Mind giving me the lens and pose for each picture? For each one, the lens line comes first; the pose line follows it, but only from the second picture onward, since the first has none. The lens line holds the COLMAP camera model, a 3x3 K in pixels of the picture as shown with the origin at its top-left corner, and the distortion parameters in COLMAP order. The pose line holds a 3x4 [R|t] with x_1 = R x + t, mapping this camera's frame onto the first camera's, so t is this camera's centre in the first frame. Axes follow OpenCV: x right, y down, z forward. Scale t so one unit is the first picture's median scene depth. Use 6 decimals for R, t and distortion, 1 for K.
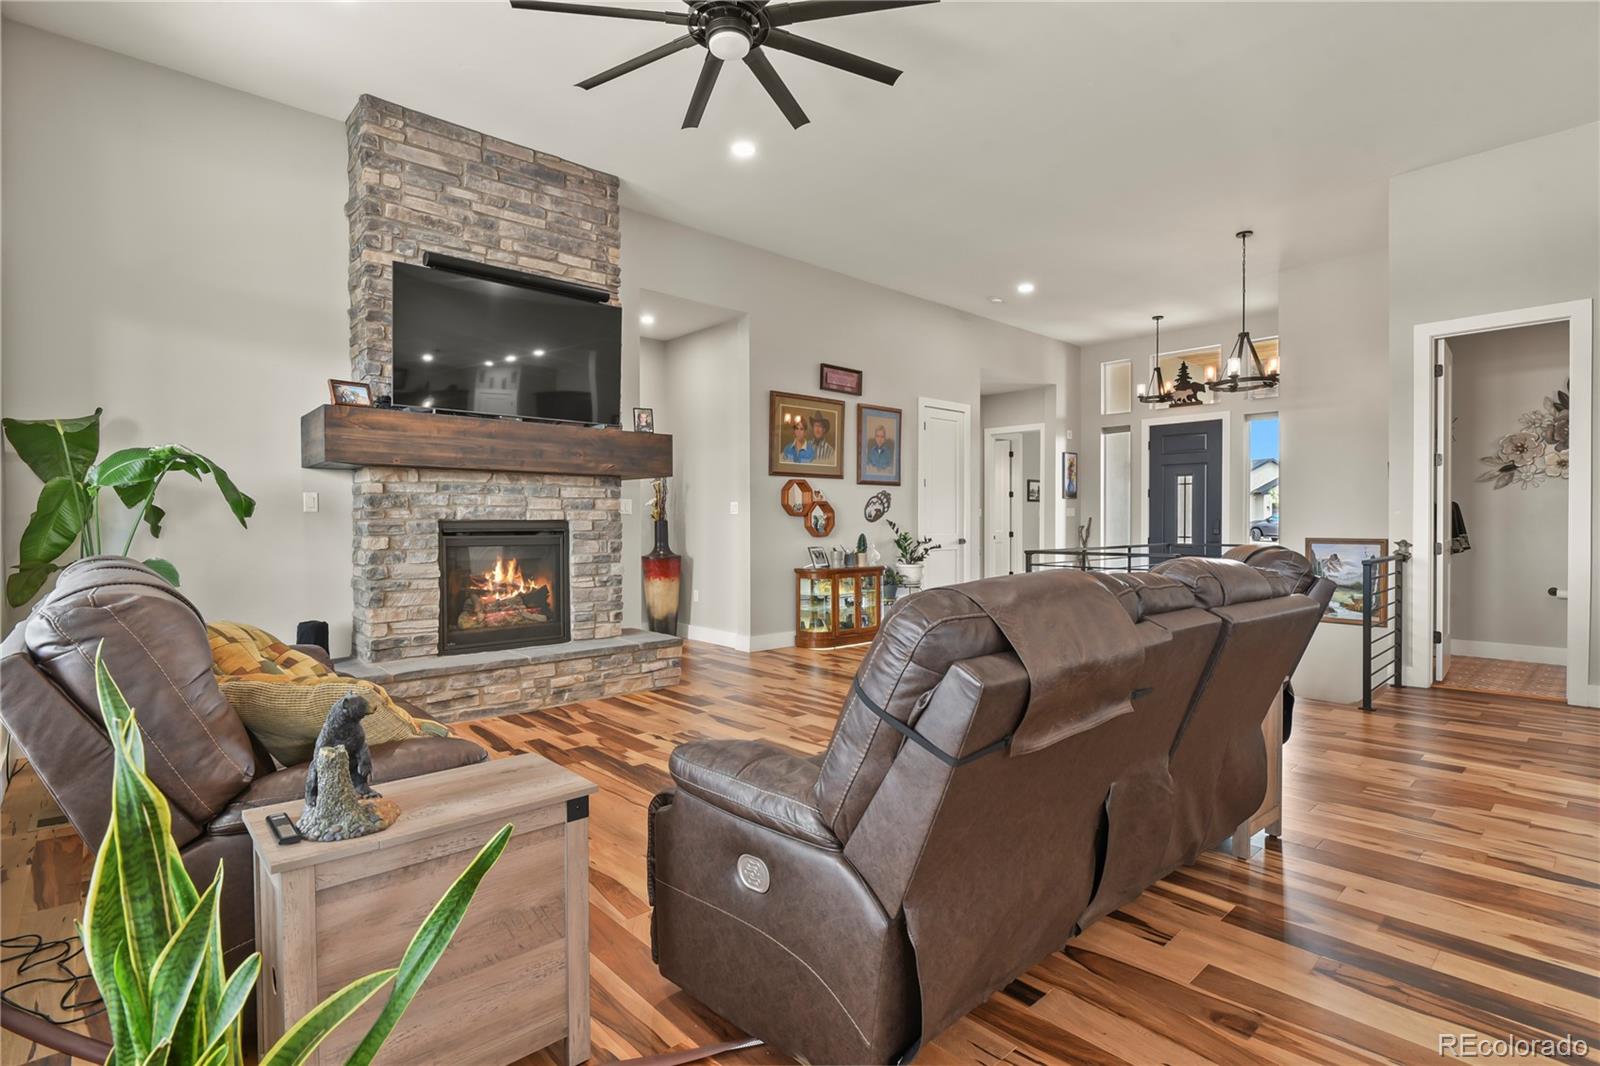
lens RADIAL K [[772.5, 0, 810.4], [0, 772.5, 533.2], [0, 0, 1]] dist [-0.000031, -0.006478]
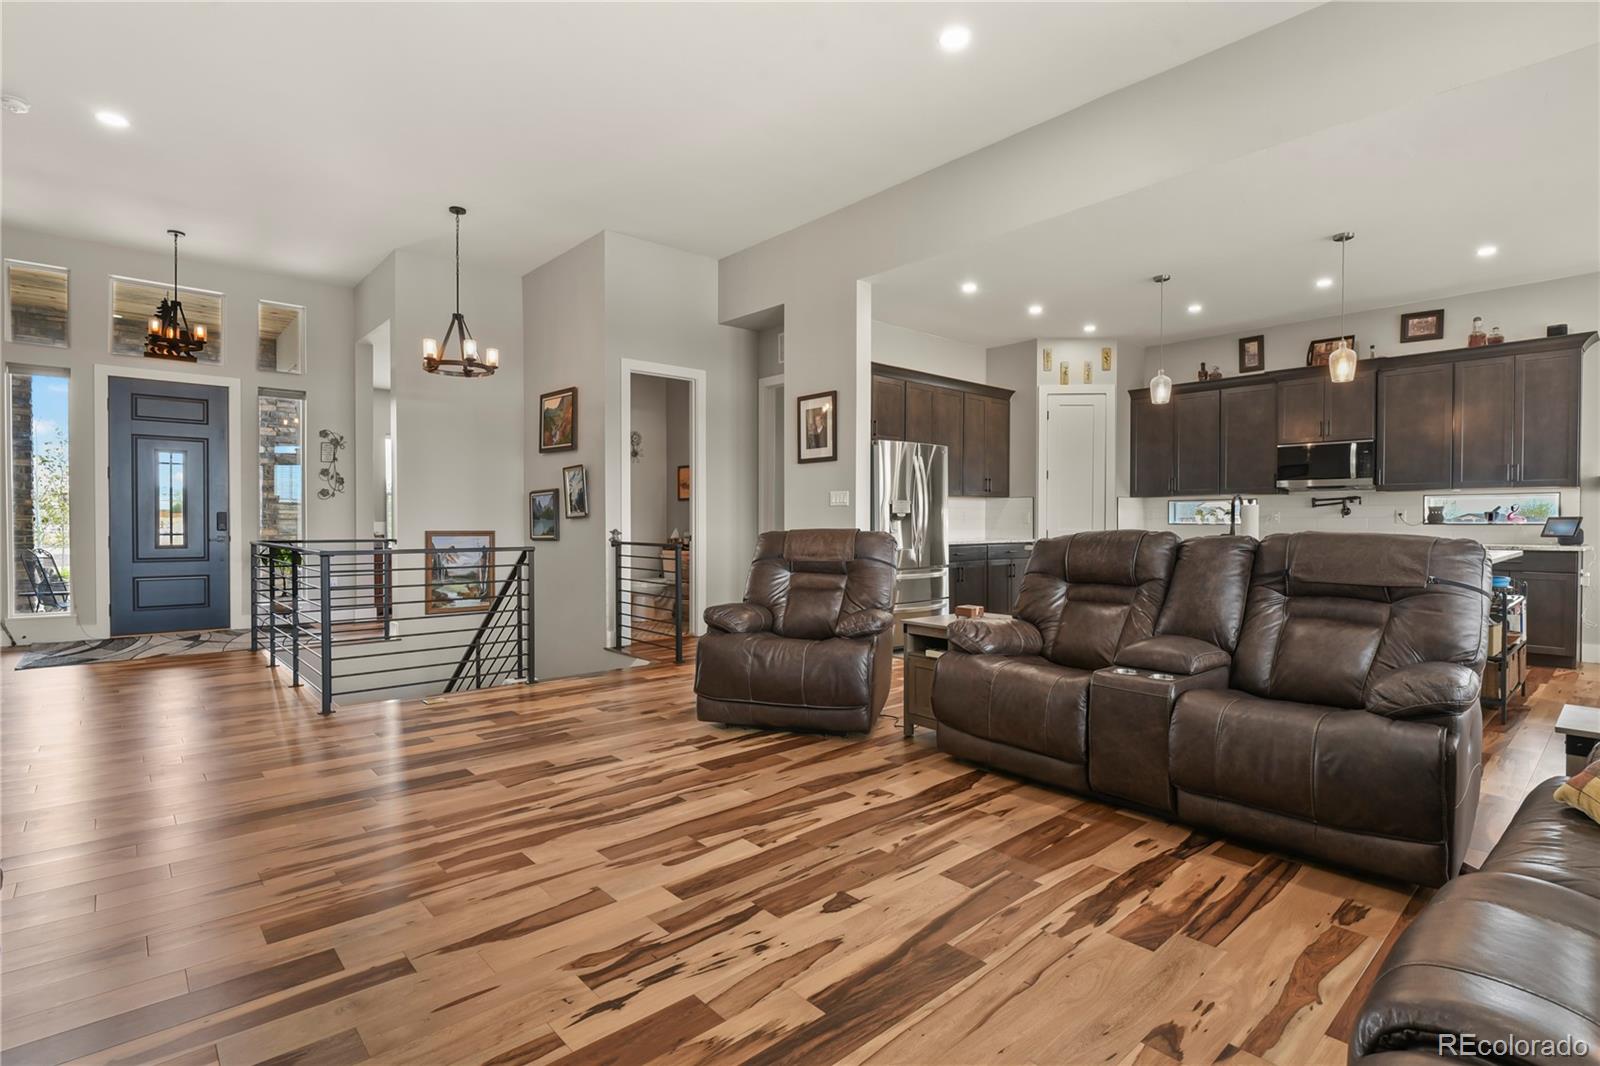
lens RADIAL K [[772.5, 0, 812.5], [0, 772.5, 532.6], [0, 0, 1]] dist [-0.000031, -0.006478]
pose [[0.003288, -0.011748, 0.999926, -0.507507], [0.012862, 0.999849, 0.011704, 0.004129], [-0.999912, 0.012822, 0.003439, 0.735258]]
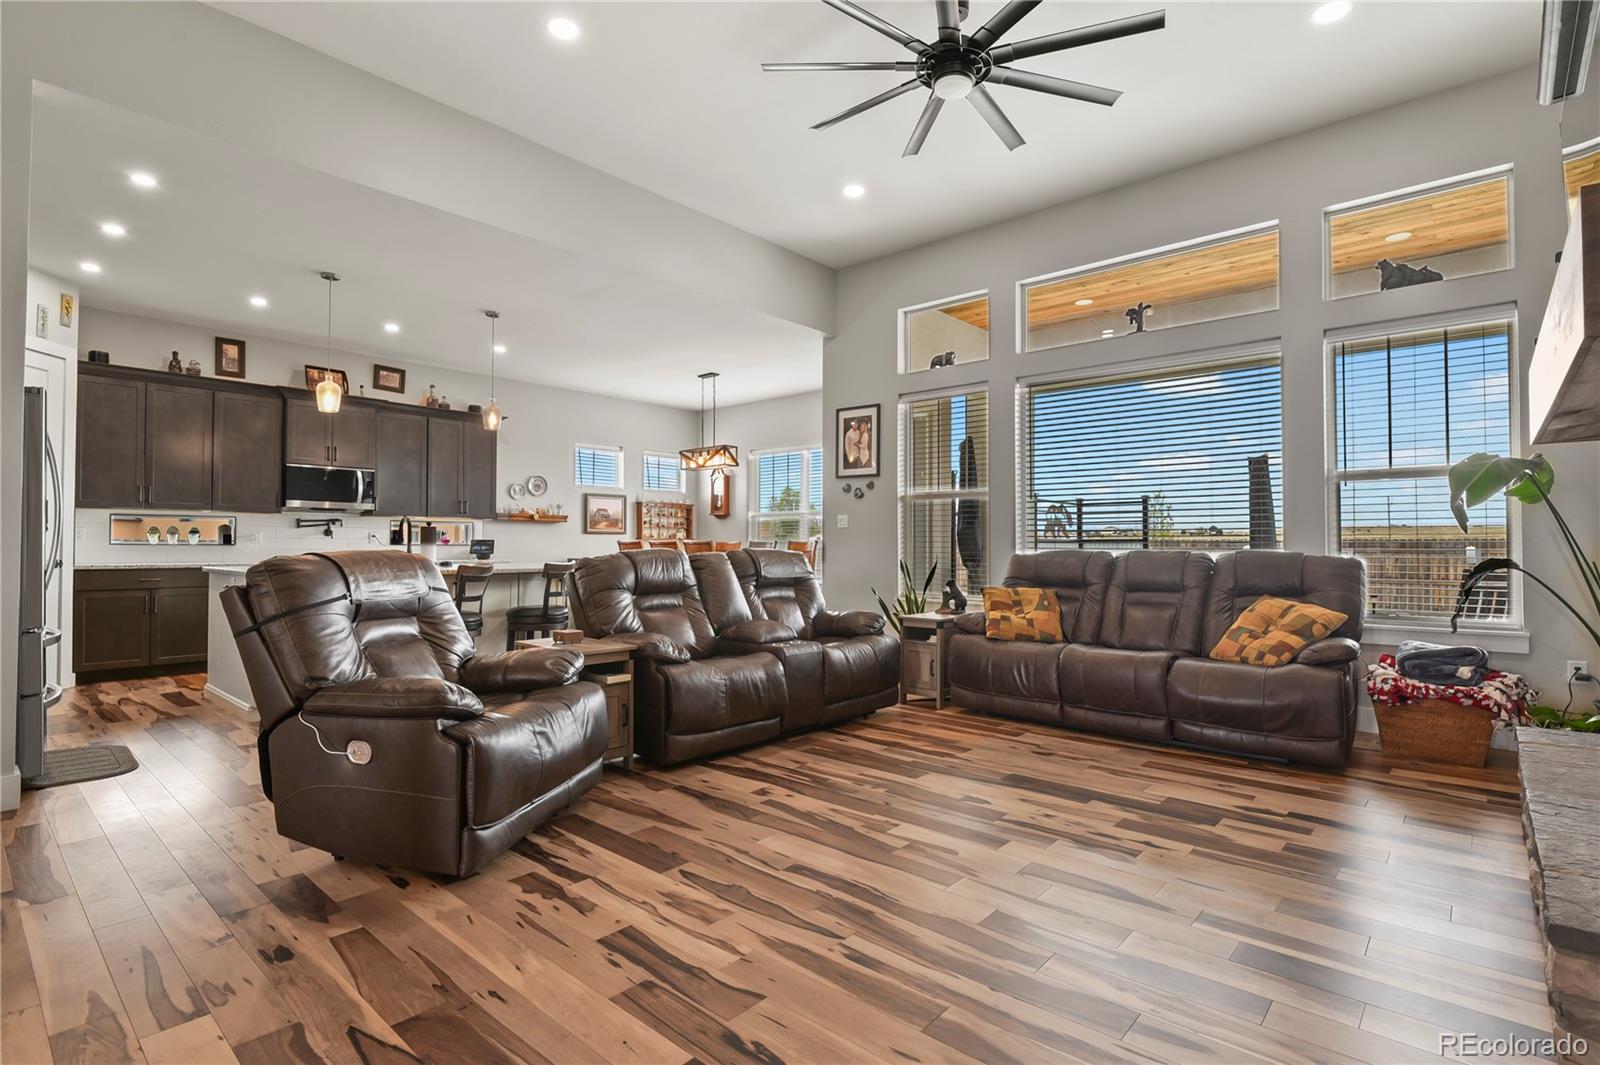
lens RADIAL K [[772.5, 0, 807.3], [0, 772.5, 534.3], [0, 0, 1]] dist [-0.000031, -0.006478]
pose [[-0.994371, -0.001459, -0.105942, 0.140125], [-0.001346, 0.999998, -0.001136, -0.001911], [0.105944, -0.000987, -0.994372, 1.355629]]
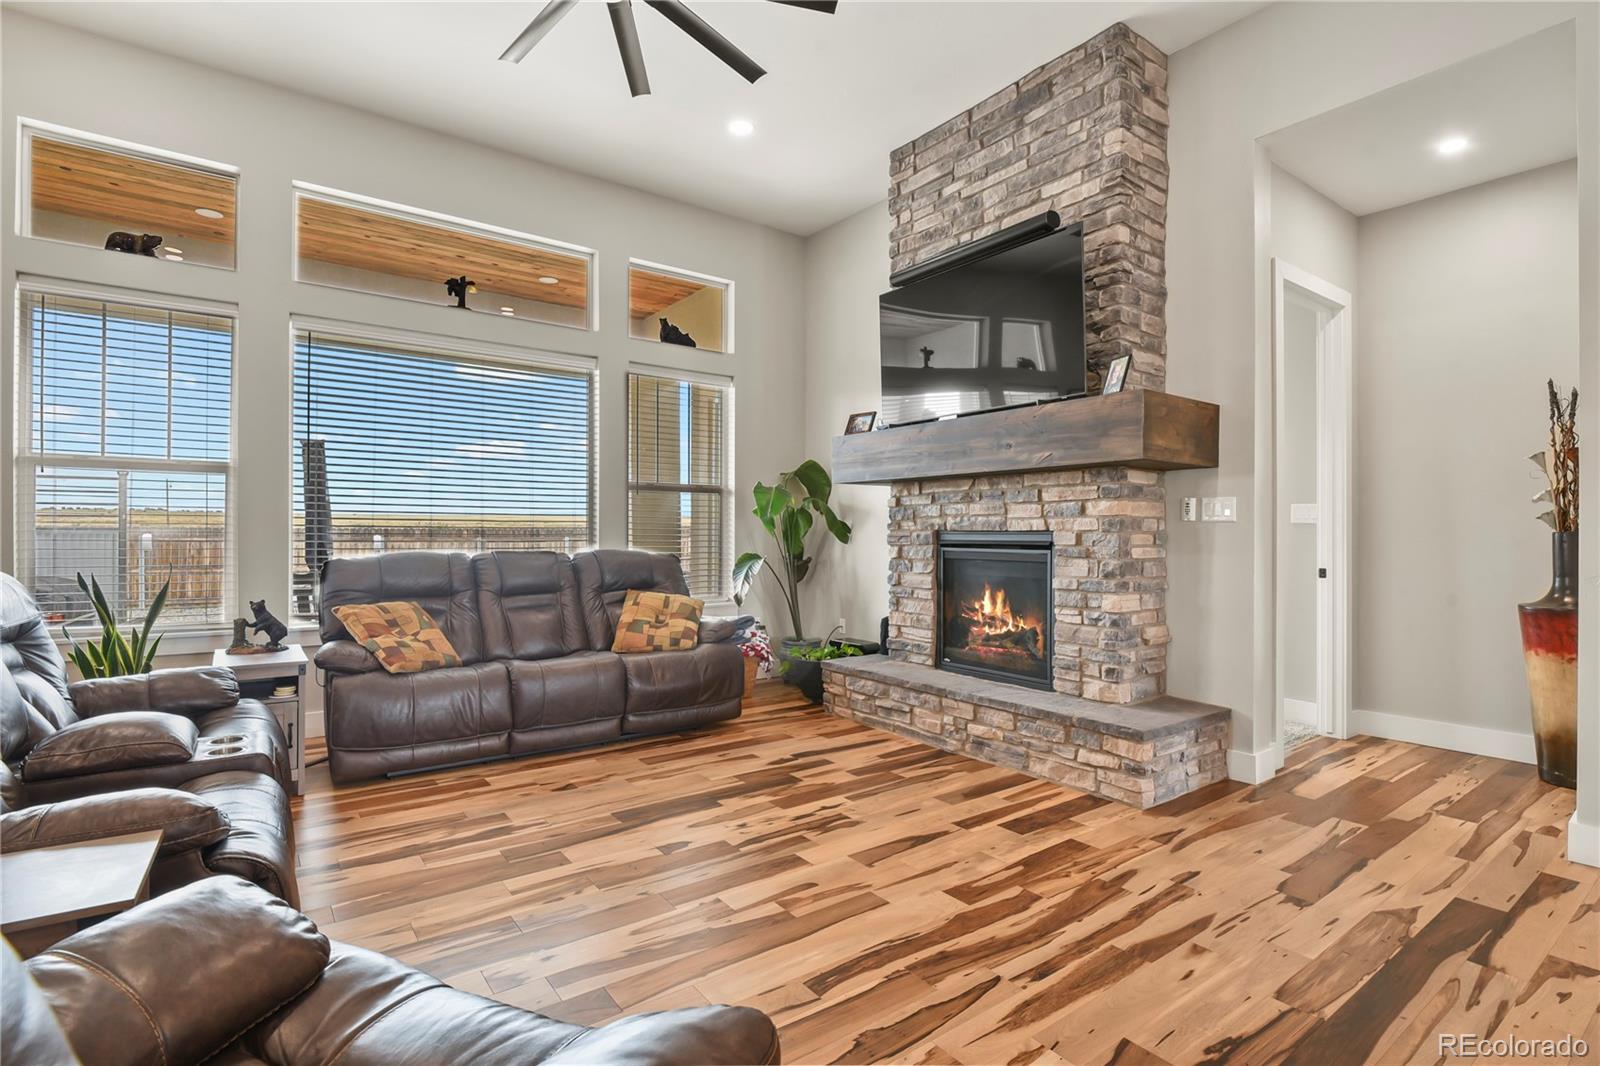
lens RADIAL K [[772.5, 0, 813.9], [0, 772.5, 534.1], [0, 0, 1]] dist [-0.000031, -0.006478]
pose [[-0.099070, 0.001146, -0.995080, 0.485287], [-0.017801, 0.999837, 0.002923, -0.012441], [0.994921, 0.018003, -0.099034, 0.878844]]
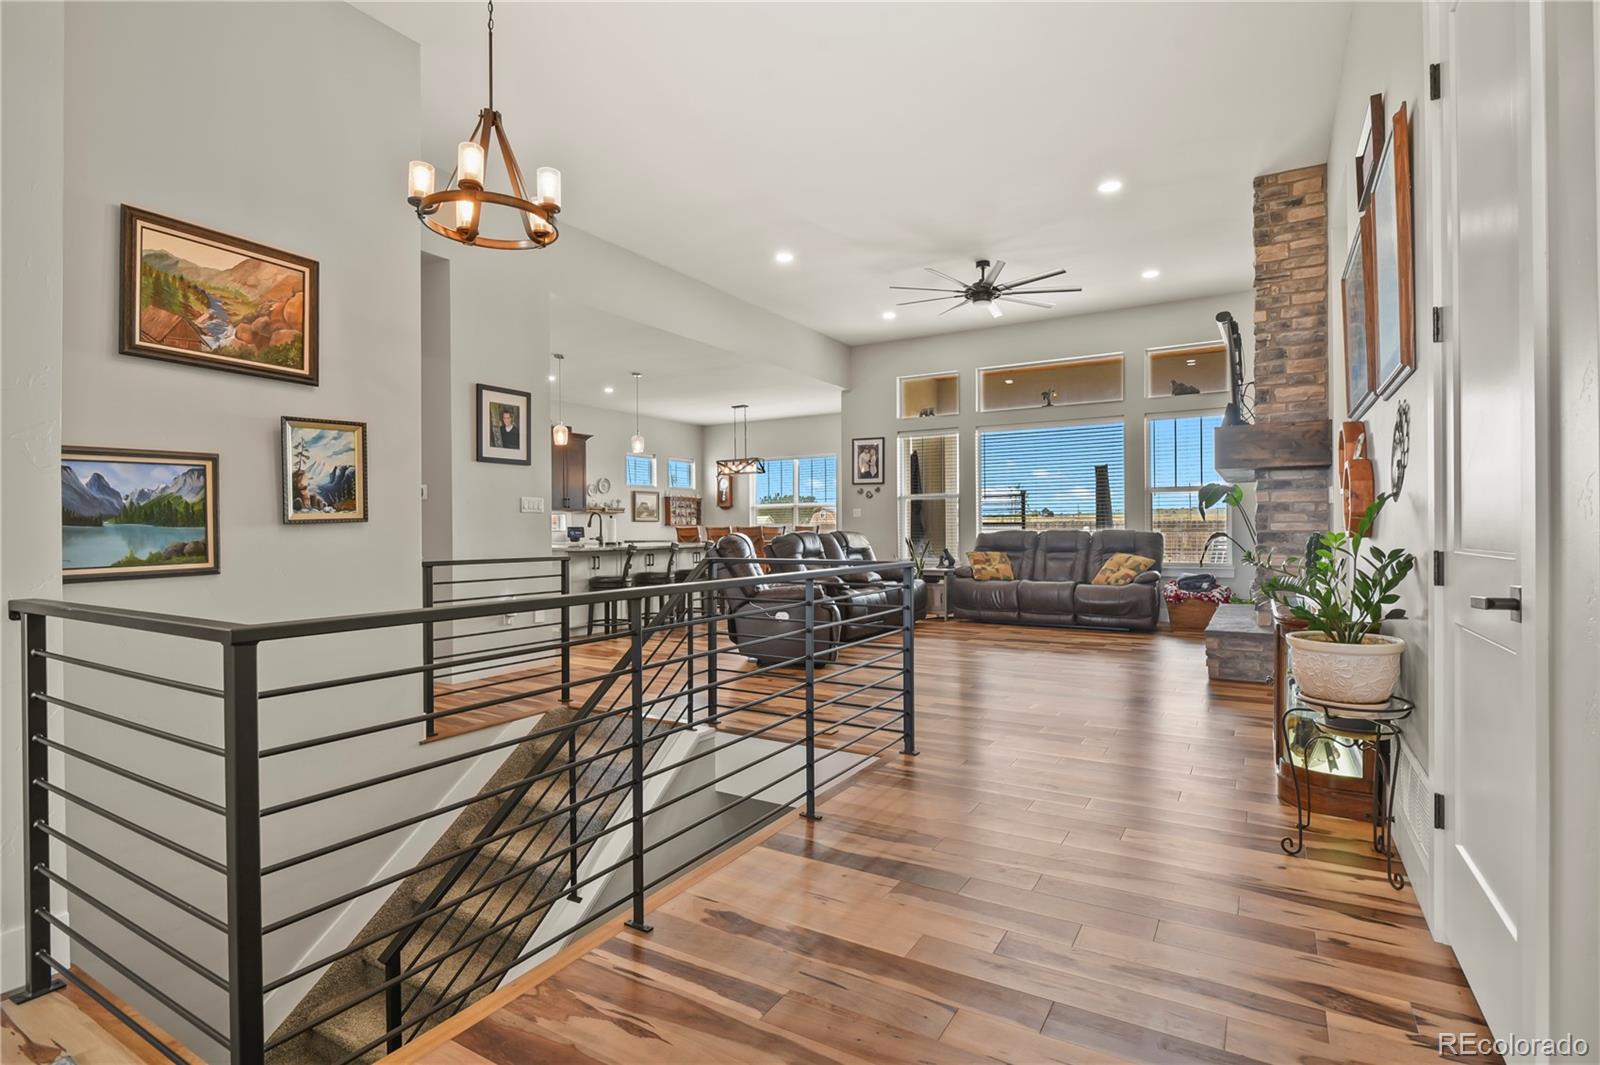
lens RADIAL K [[772.5, 0, 808.9], [0, 772.5, 531.4], [0, 0, 1]] dist [-0.000031, -0.006478]
pose [[-0.956814, 0.009641, -0.290540, 0.673957], [0.004903, 0.999843, 0.017031, -0.012986], [0.290658, 0.014871, -0.956711, 1.969637]]
